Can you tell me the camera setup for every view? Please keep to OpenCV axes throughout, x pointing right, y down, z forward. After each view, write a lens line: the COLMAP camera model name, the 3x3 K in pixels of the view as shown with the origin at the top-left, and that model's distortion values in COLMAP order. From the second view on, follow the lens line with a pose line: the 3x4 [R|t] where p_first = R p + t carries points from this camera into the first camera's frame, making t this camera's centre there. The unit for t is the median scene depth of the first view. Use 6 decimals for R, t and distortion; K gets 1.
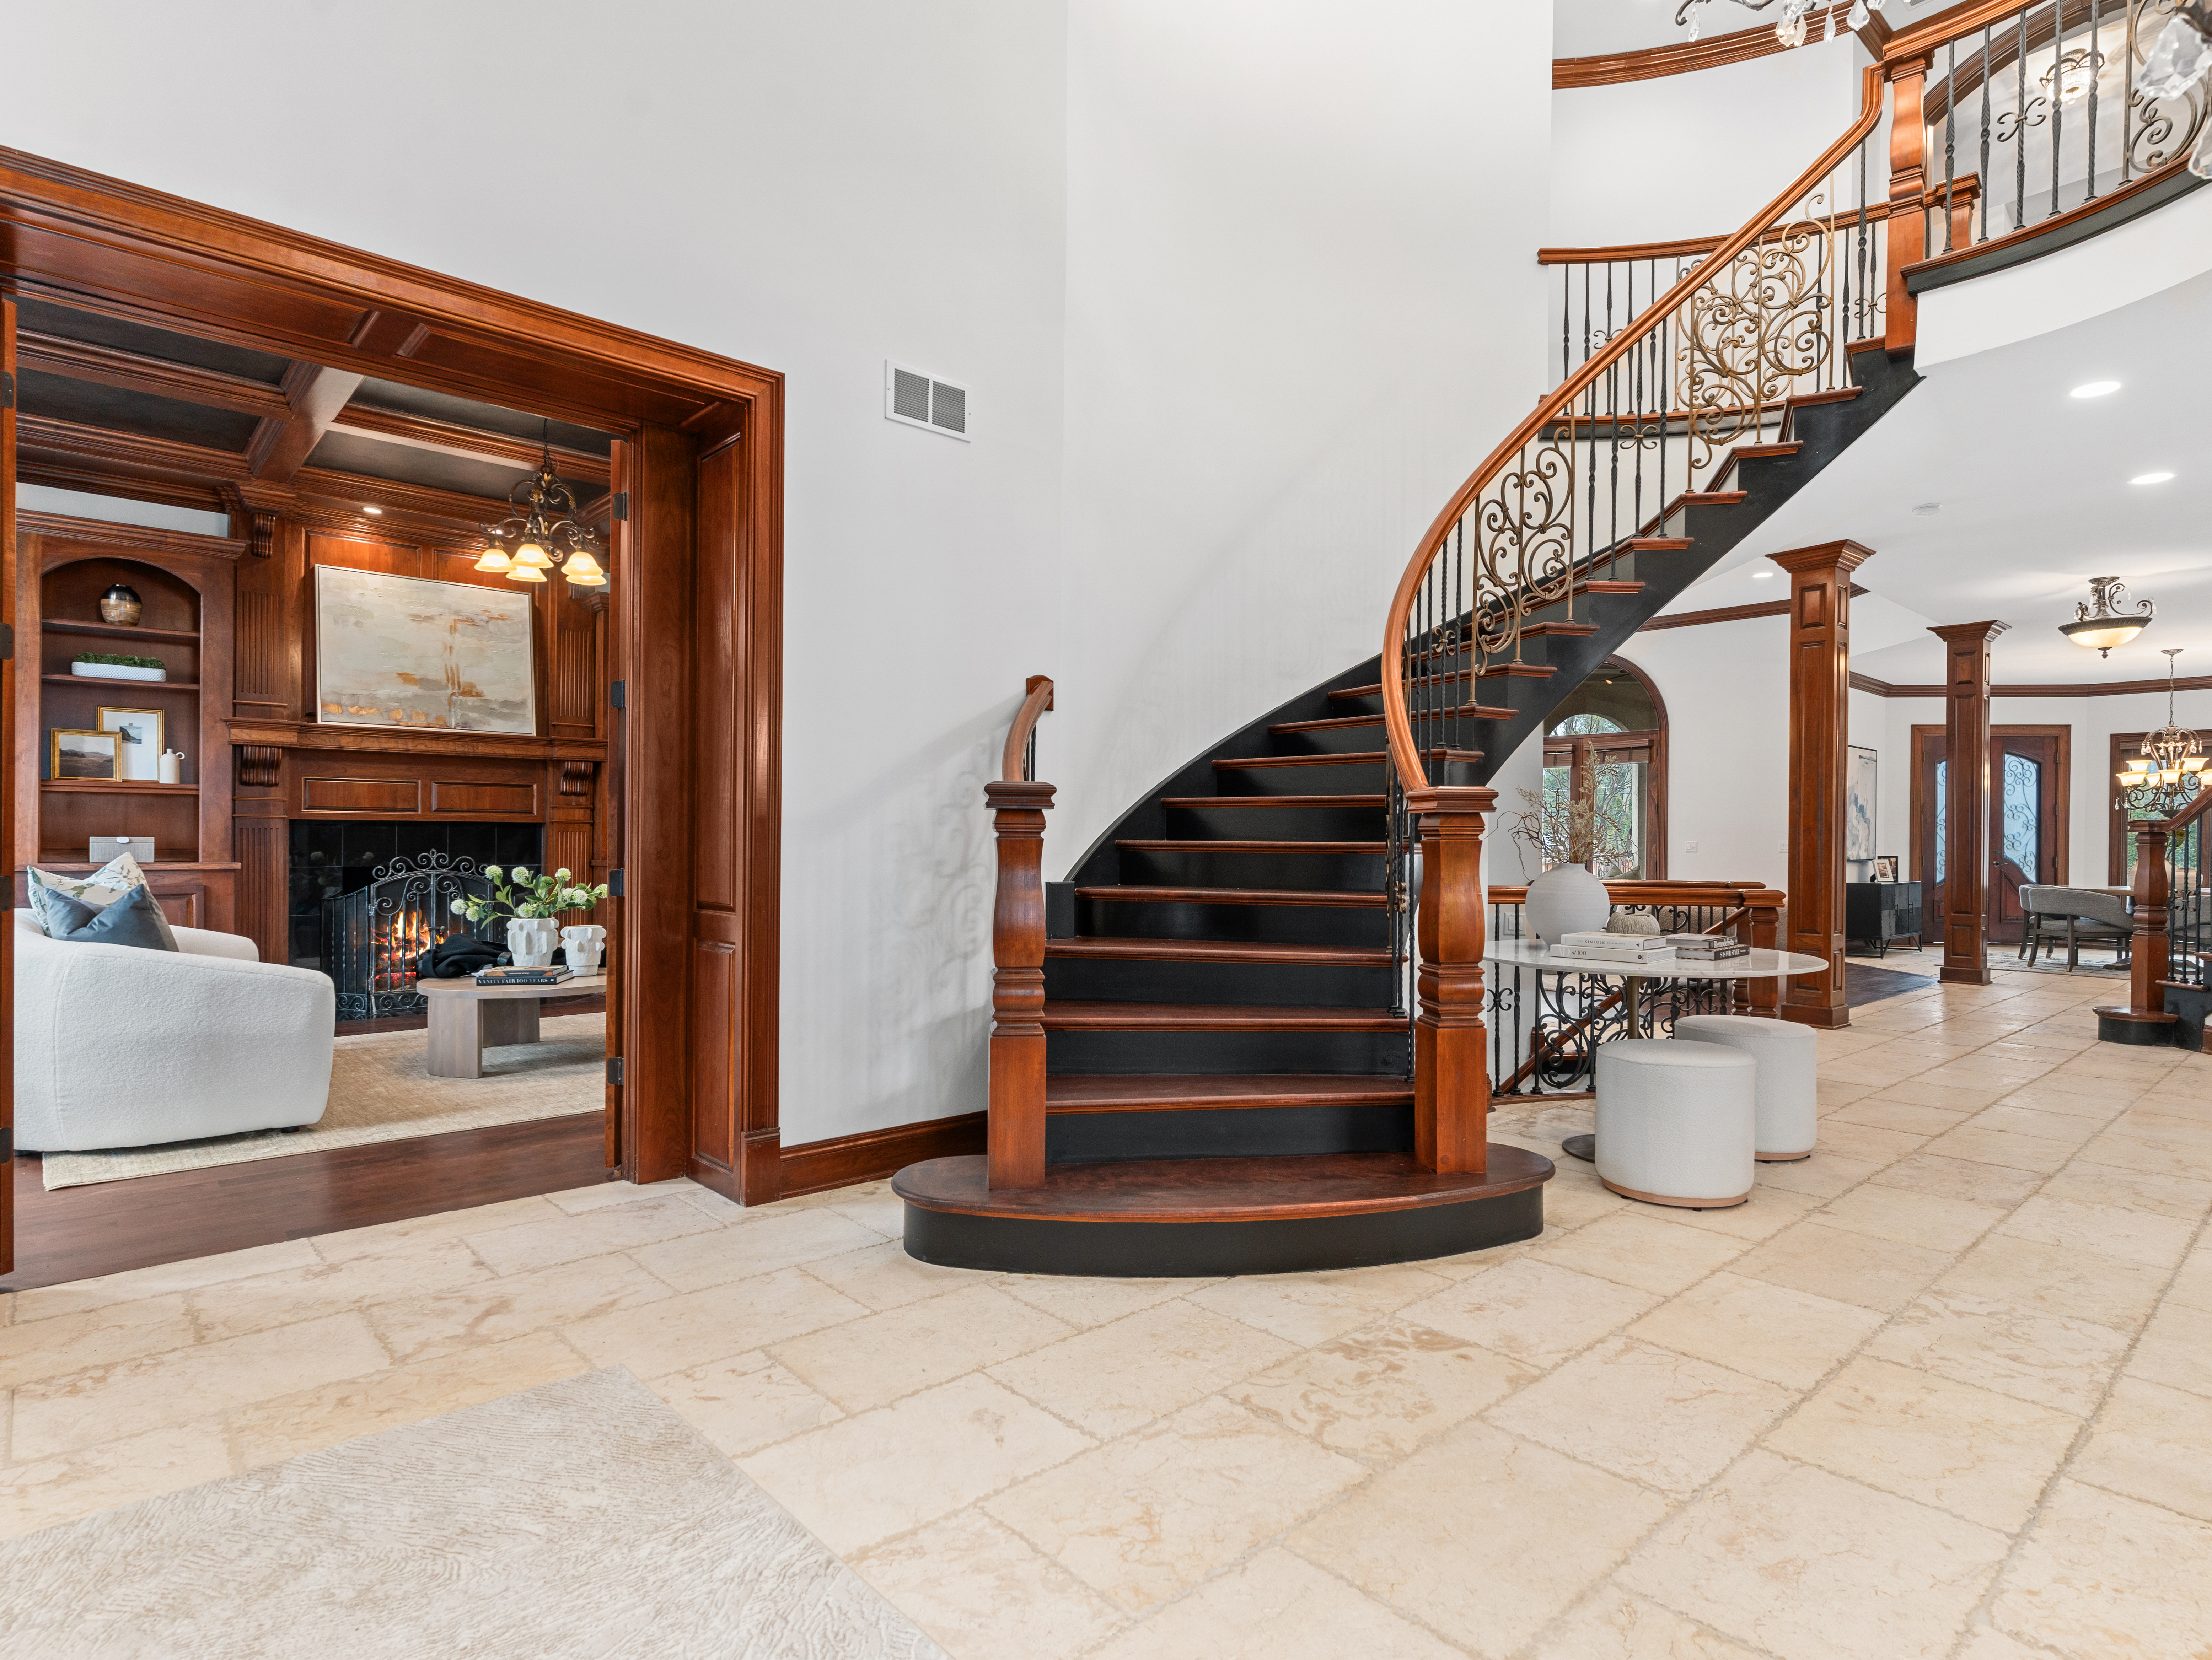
lens RADIAL K [[1180.3, 0, 1103.2], [0, 1180.3, 837.5], [0, 0, 1]] dist [-0.001177, 0.002354]
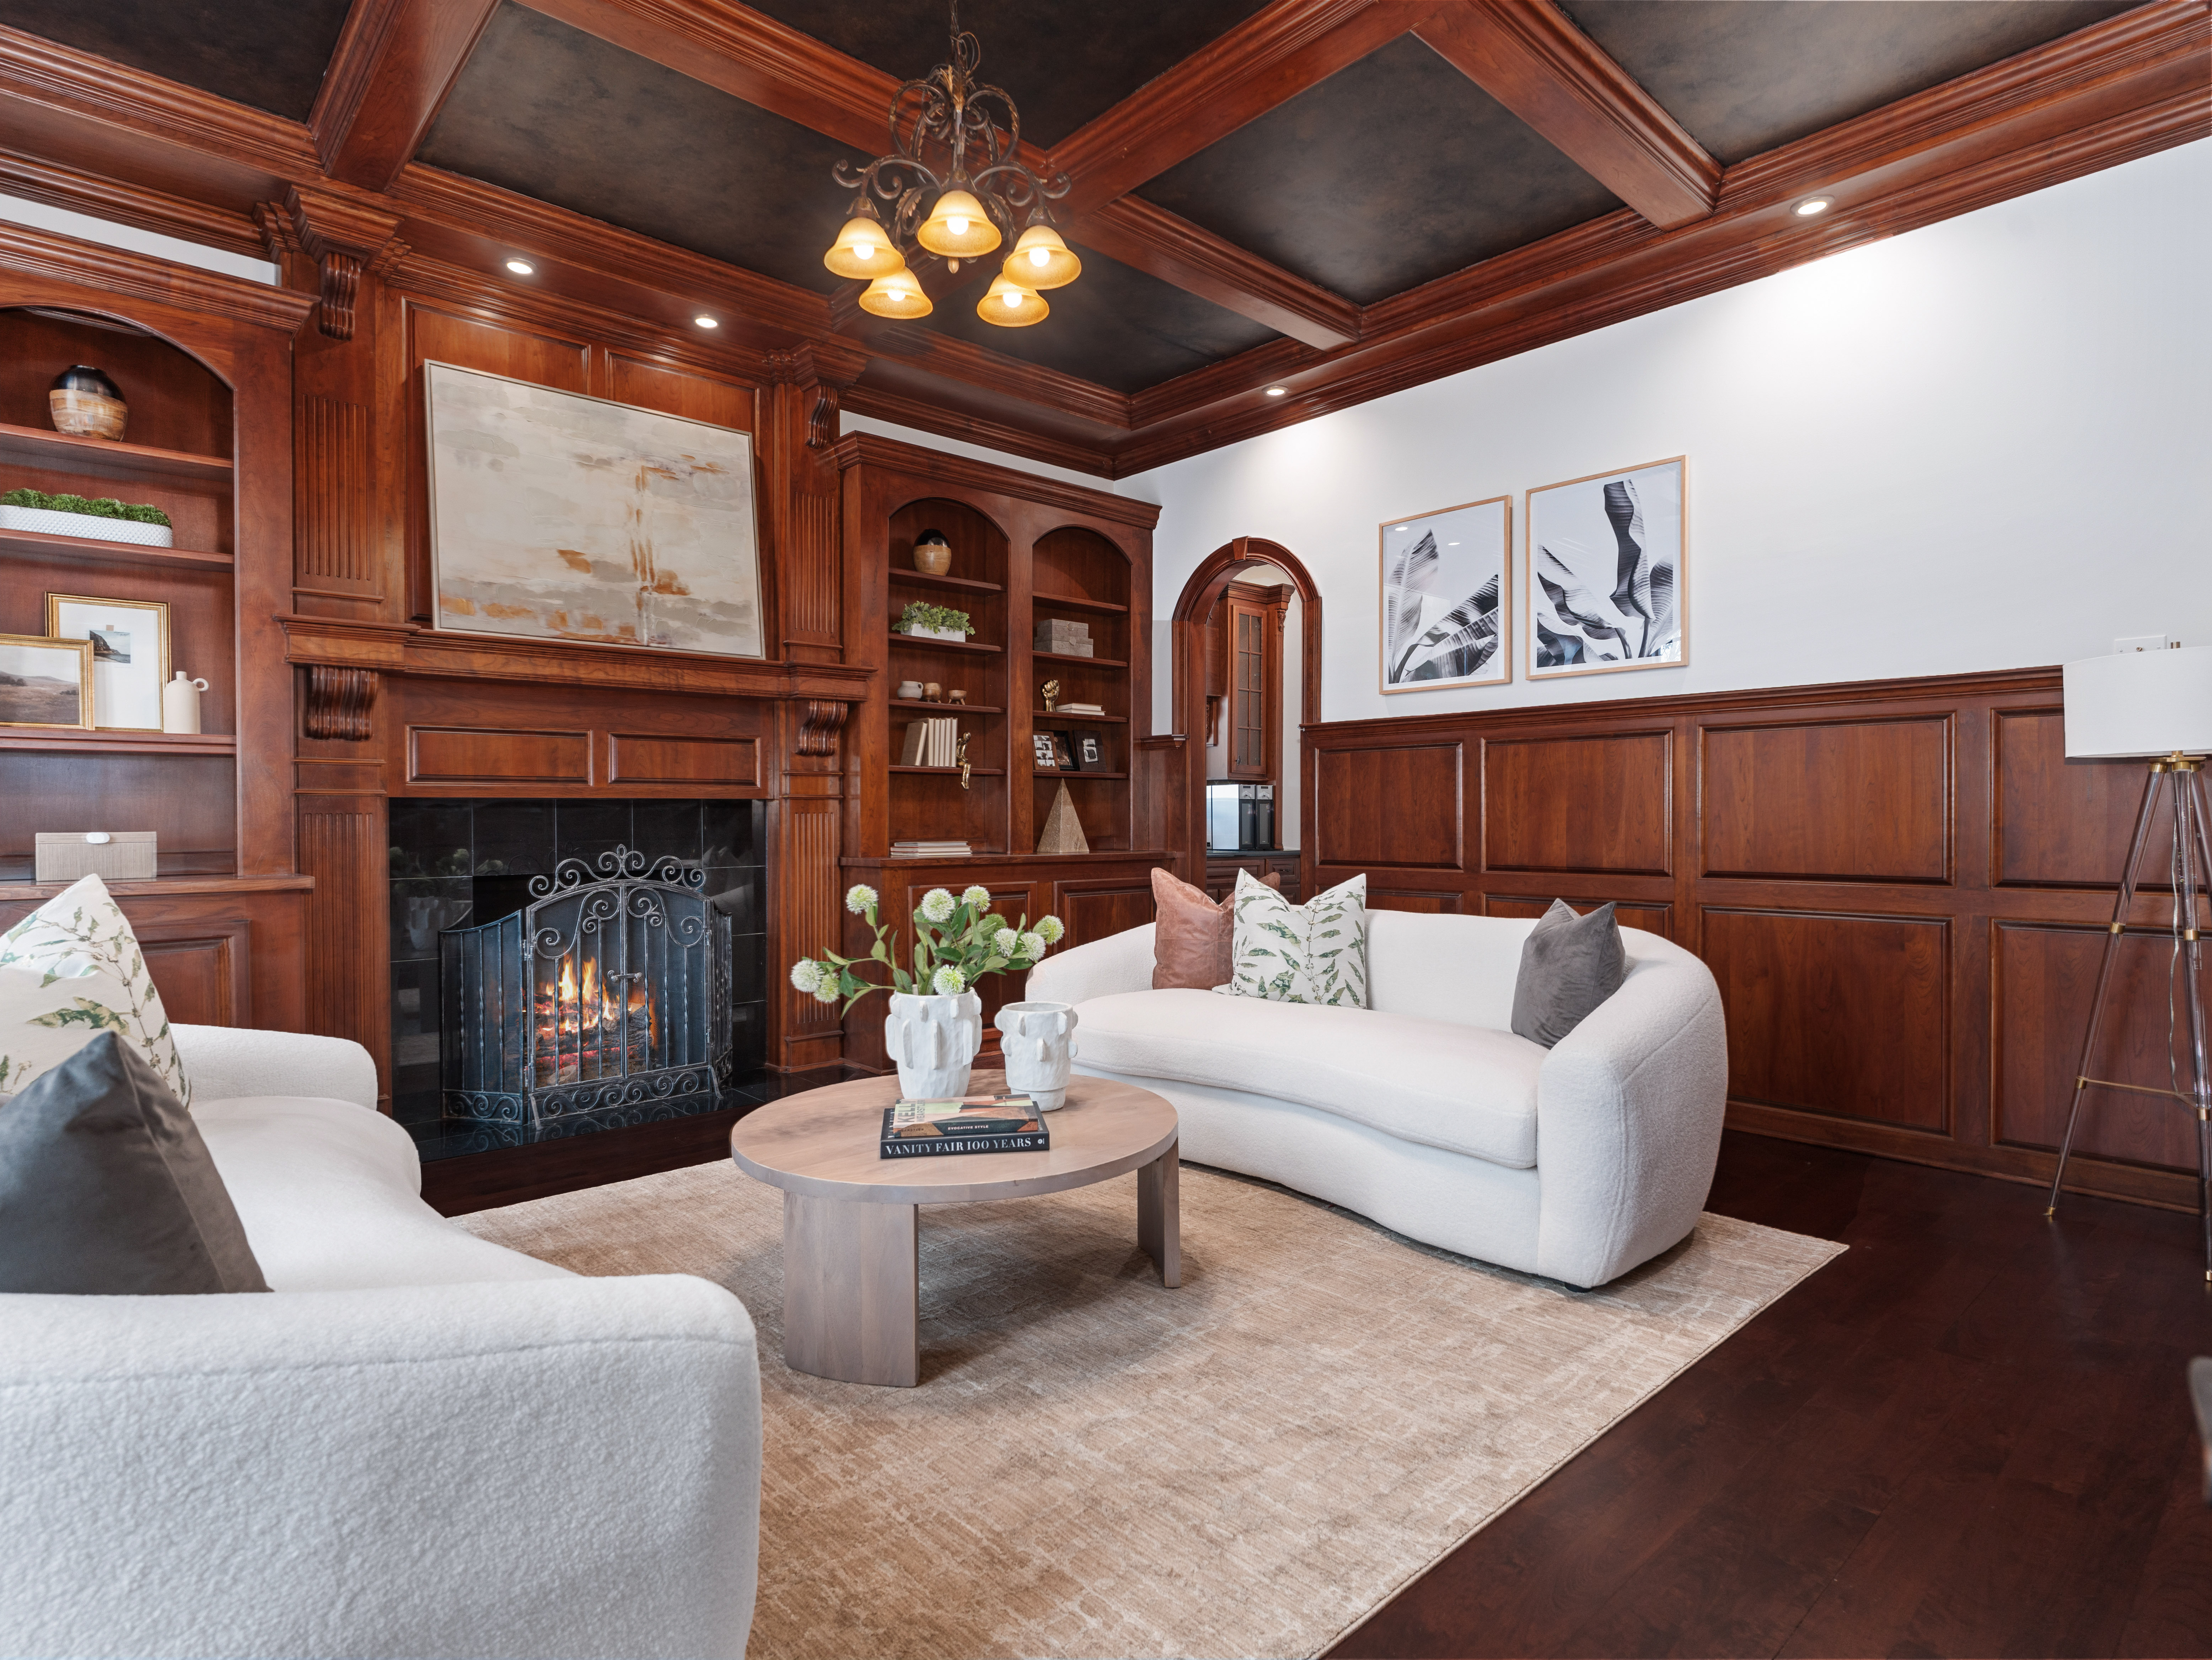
lens RADIAL K [[1180.3, 0, 1104.0], [0, 1180.3, 818.9], [0, 0, 1]] dist [-0.001177, 0.002354]
pose [[0.999931, -0.011740, -0.000300, -0.339903], [0.011741, 0.999921, 0.004454, -0.003284], [0.000248, -0.004457, 0.999990, 0.422995]]
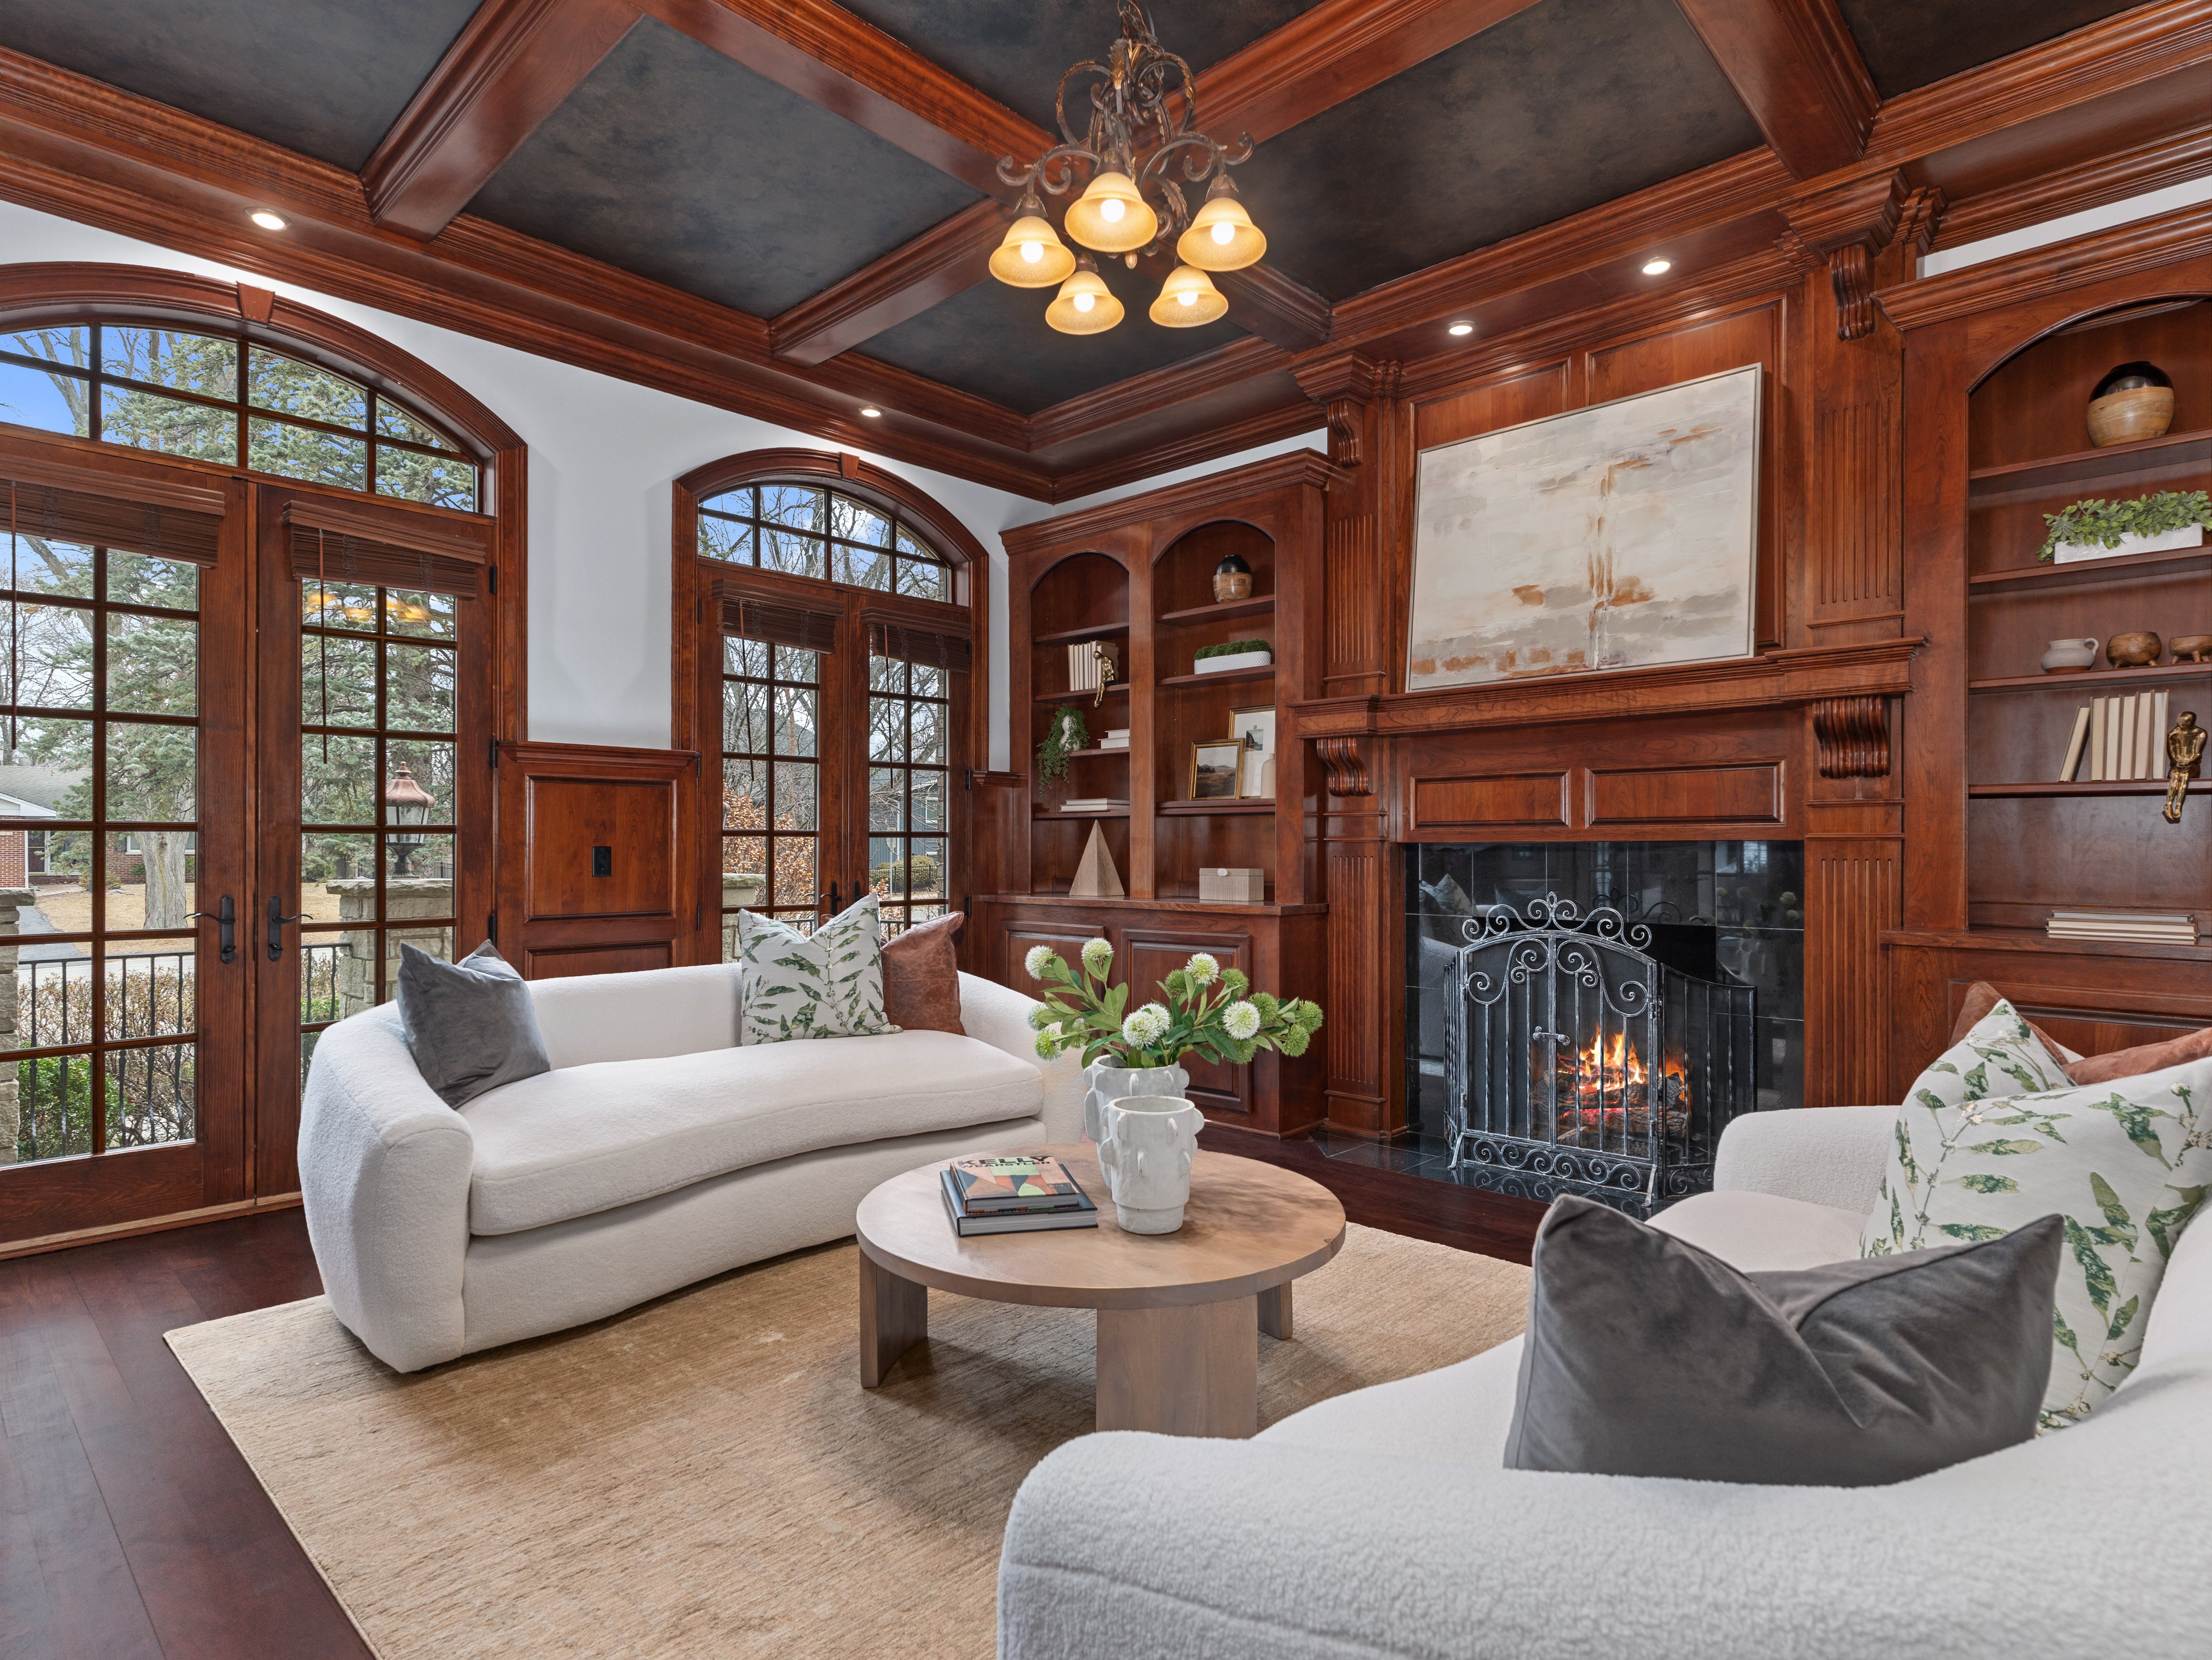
lens RADIAL K [[1180.3, 0, 1106.2], [0, 1180.3, 846.4], [0, 0, 1]] dist [-0.001177, 0.002354]
pose [[0.074462, -0.013217, -0.997136, -0.033830], [-0.001470, 0.999910, -0.013363, -0.004239], [0.997223, 0.002461, 0.074436, 0.792489]]
